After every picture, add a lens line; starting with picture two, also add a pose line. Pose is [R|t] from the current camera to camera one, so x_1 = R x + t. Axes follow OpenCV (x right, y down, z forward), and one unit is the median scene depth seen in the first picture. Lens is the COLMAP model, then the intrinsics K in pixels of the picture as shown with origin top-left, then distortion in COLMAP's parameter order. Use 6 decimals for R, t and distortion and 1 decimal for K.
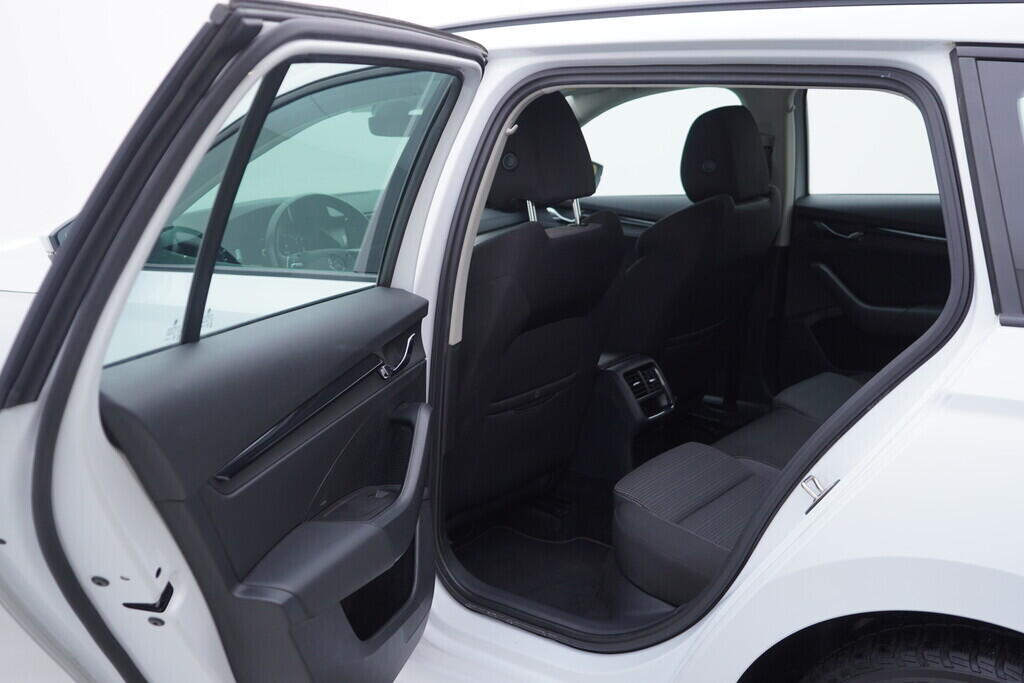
lens RADIAL K [[1076.8, 0, 512.0], [0, 1076.8, 341.5], [0, 0, 1]] dist [0.000167, -0.000213]
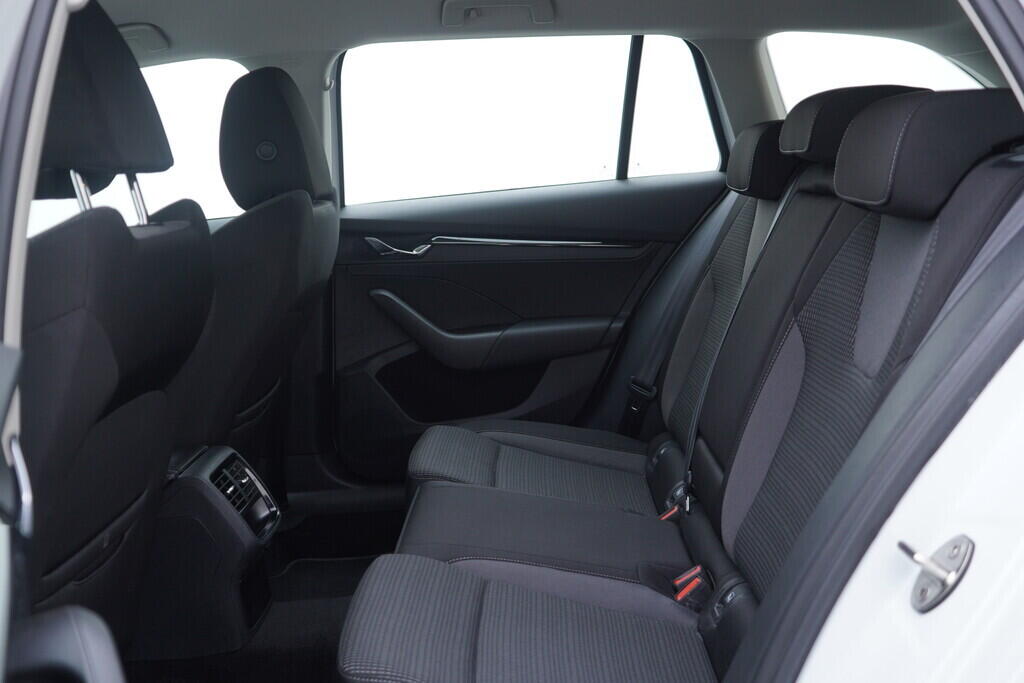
lens RADIAL K [[1076.8, 0, 512.0], [0, 1076.8, 341.5], [0, 0, 1]] dist [0.000167, -0.000213]
pose [[0.794908, -0.126621, 0.593370, -0.111412], [0.178008, 0.983614, -0.028573, 0.001817], [-0.580029, 0.128338, 0.804422, 0.379687]]
